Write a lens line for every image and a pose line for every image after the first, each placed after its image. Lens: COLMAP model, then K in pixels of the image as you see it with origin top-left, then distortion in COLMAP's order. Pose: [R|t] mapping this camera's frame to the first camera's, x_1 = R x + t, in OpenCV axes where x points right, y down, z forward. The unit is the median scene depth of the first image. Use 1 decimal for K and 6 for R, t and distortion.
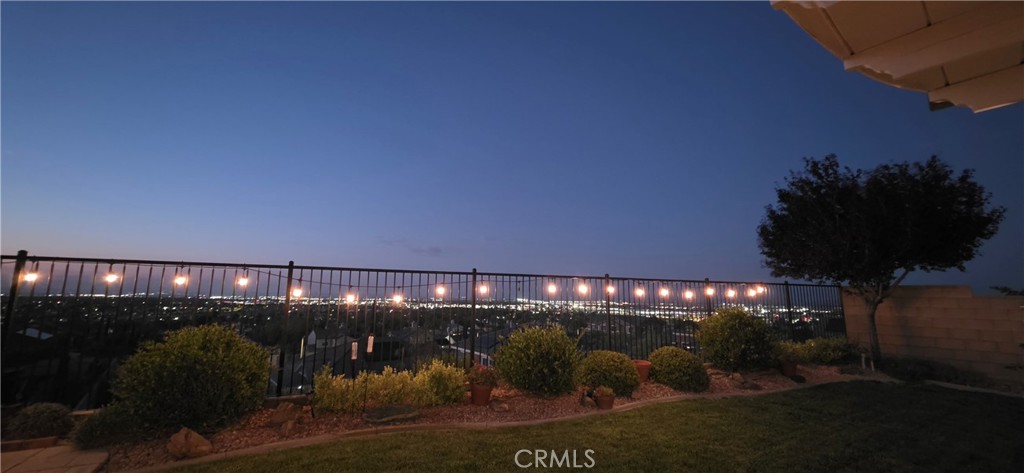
lens RADIAL K [[410.0, 0, 506.8], [0, 410.0, 233.8], [0, 0, 1]] dist [-0.000671, 0.000534]
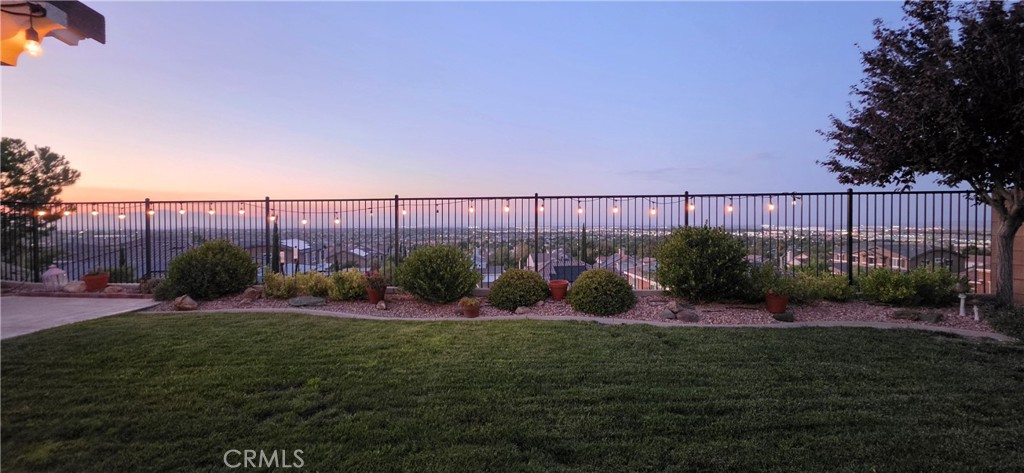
lens RADIAL K [[410.0, 0, 513.9], [0, 410.0, 232.9], [0, 0, 1]] dist [-0.000671, 0.000534]
pose [[0.864448, -0.004939, -0.502697, 0.779765], [0.091070, 0.984946, 0.146929, 0.049459], [0.494404, -0.172793, 0.851884, 0.148946]]
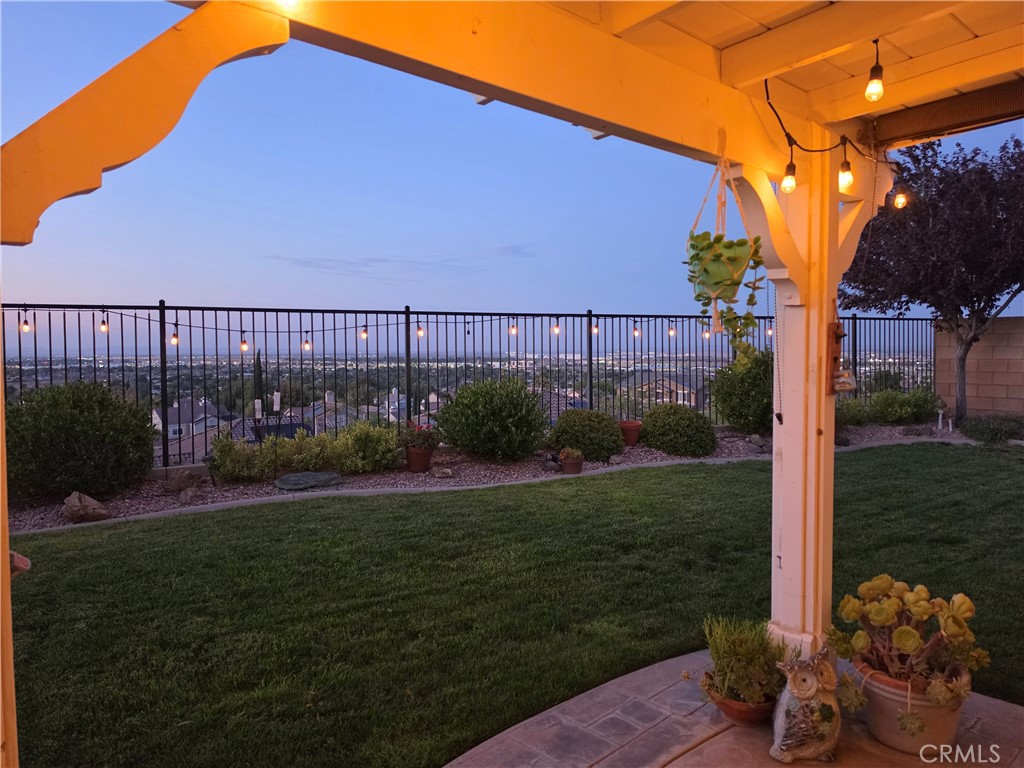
lens RADIAL K [[705.8, 0, 520.5], [0, 705.8, 378.4], [0, 0, 1]] dist [0.061824, -0.054514]
pose [[0.998784, -0.021668, 0.044291, 0.067804], [0.012662, 0.980857, 0.194320, -0.034012], [-0.047654, -0.193522, 0.979938, -0.304524]]
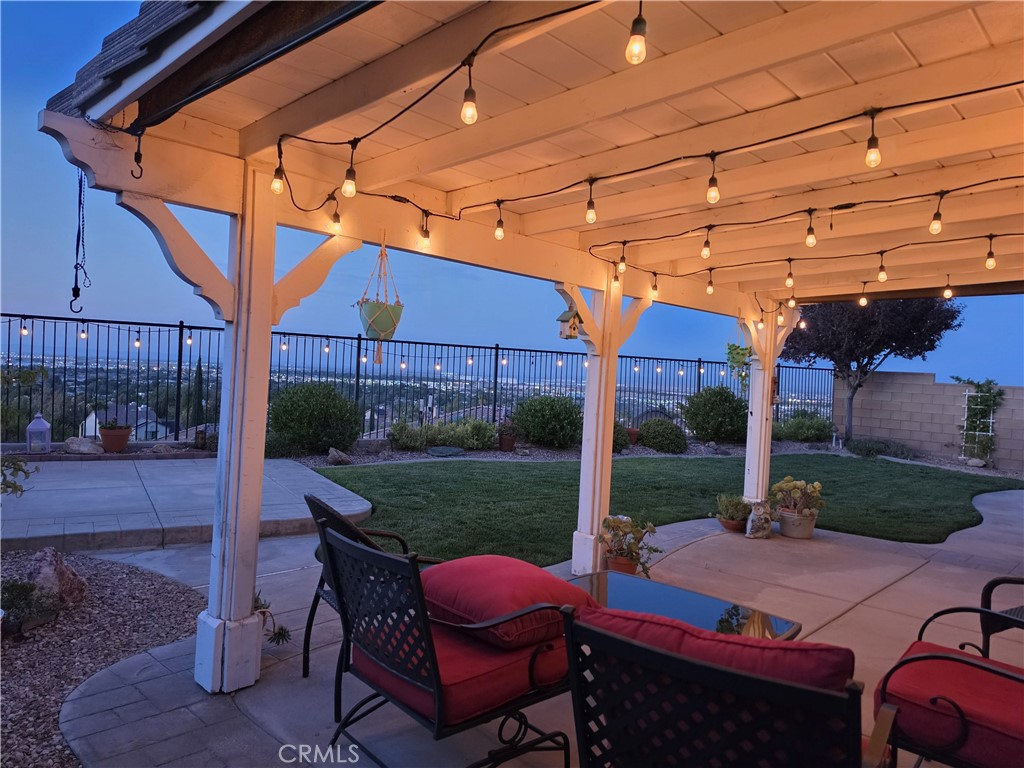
lens RADIAL K [[705.8, 0, 512.3], [0, 705.8, 379.8], [0, 0, 1]] dist [0.061824, -0.054514]
pose [[0.991327, 0.033434, 0.127092, -0.278868], [-0.054078, 0.985203, 0.162636, -0.137126], [-0.119774, -0.168098, 0.978467, -0.939449]]
